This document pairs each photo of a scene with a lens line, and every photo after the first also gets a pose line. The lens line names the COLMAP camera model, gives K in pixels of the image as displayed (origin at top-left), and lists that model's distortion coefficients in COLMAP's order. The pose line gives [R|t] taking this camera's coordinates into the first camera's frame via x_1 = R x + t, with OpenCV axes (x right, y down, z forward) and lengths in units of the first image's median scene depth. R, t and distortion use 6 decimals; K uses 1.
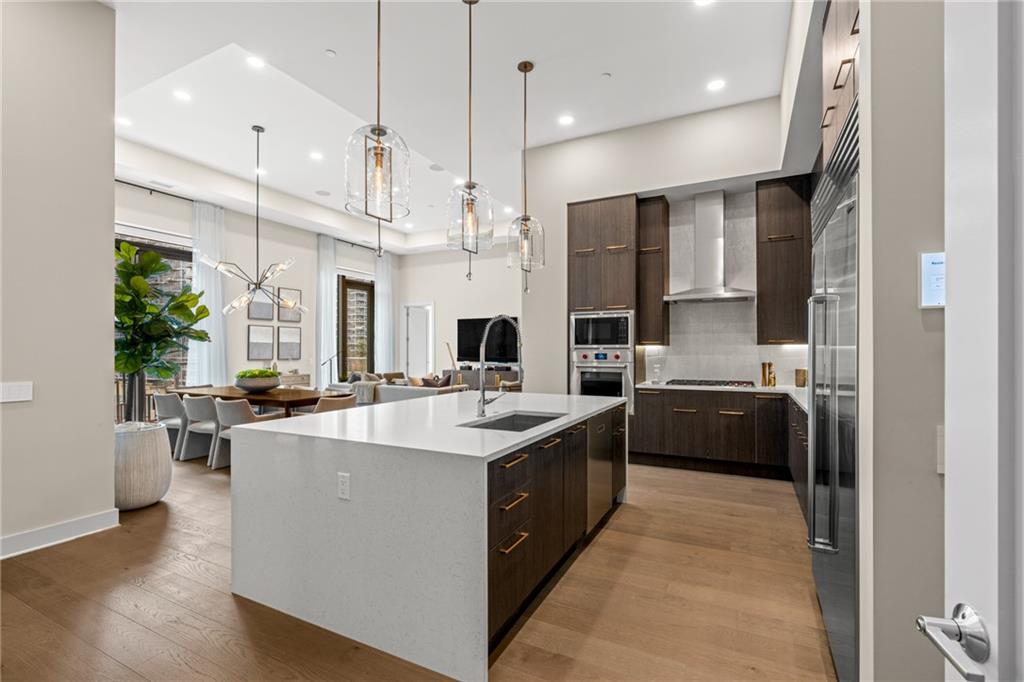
lens RADIAL K [[460.7, 0, 510.2], [0, 460.7, 349.5], [0, 0, 1]] dist [-0.002402, 0.001003]
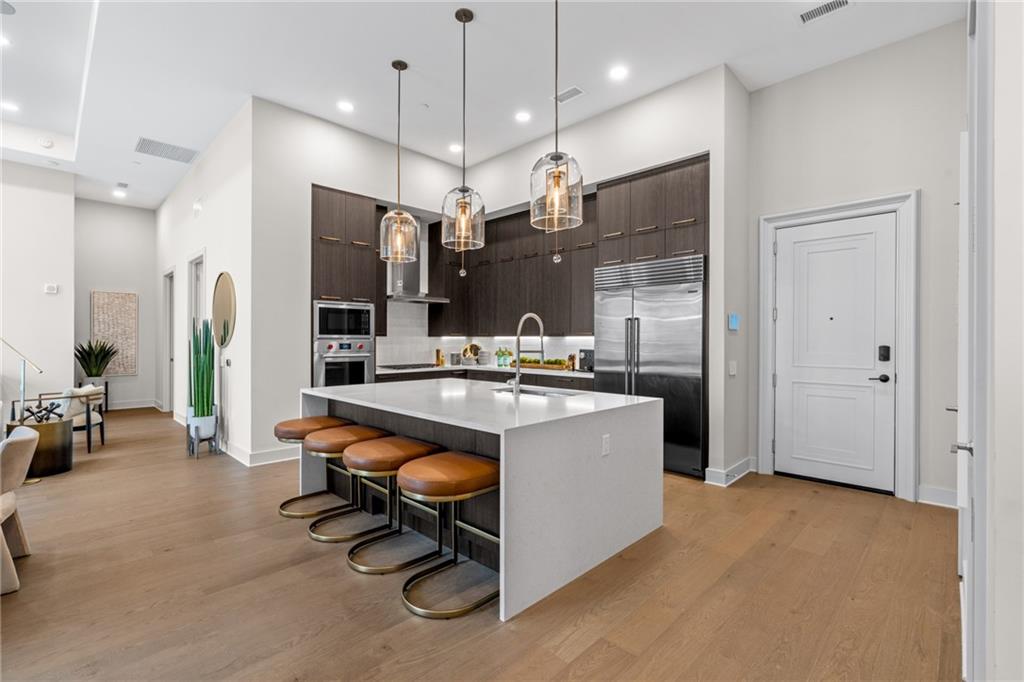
lens RADIAL K [[459.8, 0, 512.0], [0, 459.8, 341.0], [0, 0, 1]] dist [-0.000233, 0.000192]
pose [[0.298399, -0.000933, 0.954441, -0.665797], [-0.002974, 0.999994, 0.001907, 0.000246], [-0.954436, -0.003407, 0.298395, 0.342999]]
